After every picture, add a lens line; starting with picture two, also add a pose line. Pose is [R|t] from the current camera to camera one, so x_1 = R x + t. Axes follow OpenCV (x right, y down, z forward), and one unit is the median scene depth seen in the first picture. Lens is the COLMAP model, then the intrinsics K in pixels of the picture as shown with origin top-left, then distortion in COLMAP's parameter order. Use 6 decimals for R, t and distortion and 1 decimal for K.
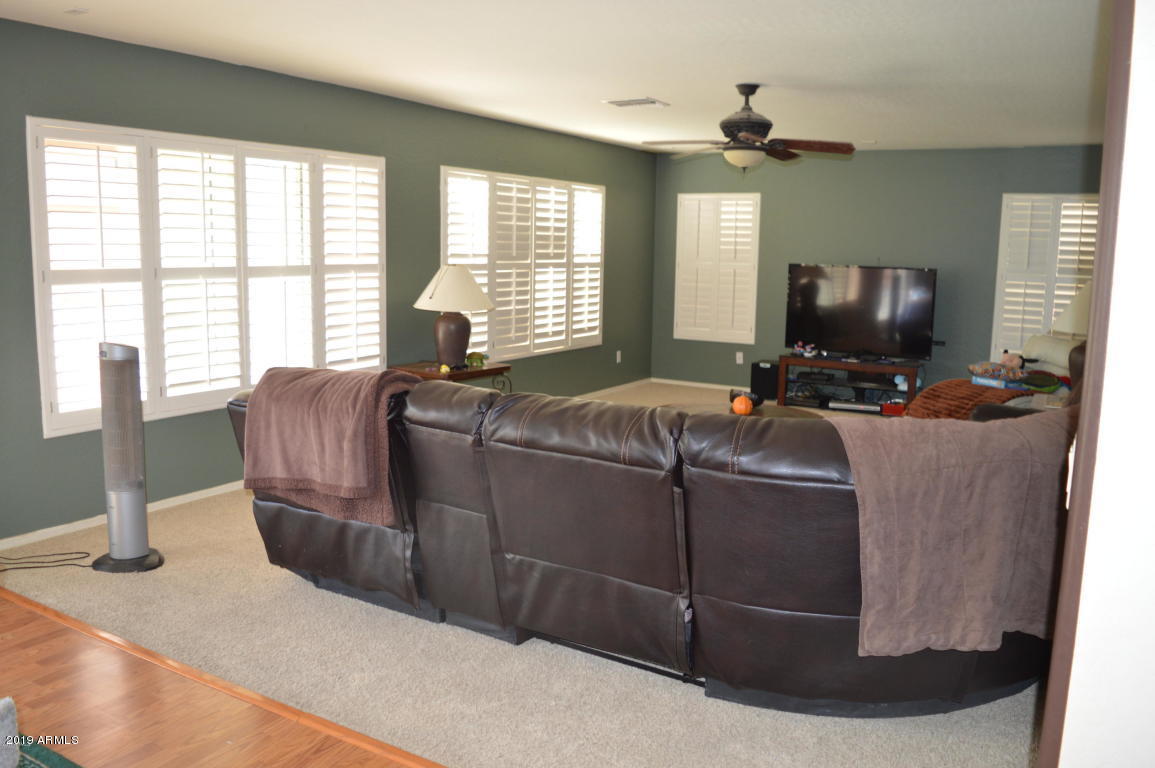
lens RADIAL K [[918.3, 0, 580.2], [0, 918.3, 381.1], [0, 0, 1]] dist [-0.094400, 0.025700]
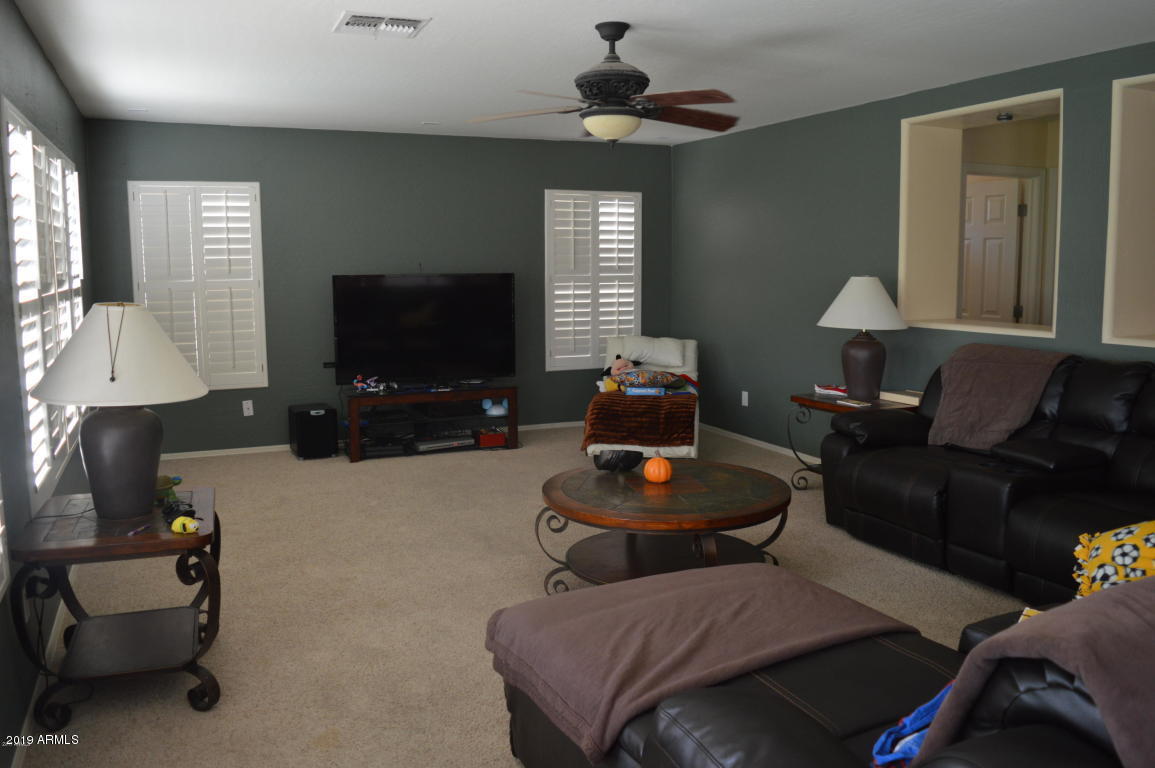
lens RADIAL K [[918.3, 0, 580.2], [0, 918.3, 381.1], [0, 0, 1]] dist [-0.094400, 0.025700]
pose [[0.581655, -0.129139, 0.803119, -0.297506], [0.133539, 0.989082, 0.062326, -0.066714], [-0.802400, 0.070995, 0.592549, 0.423699]]
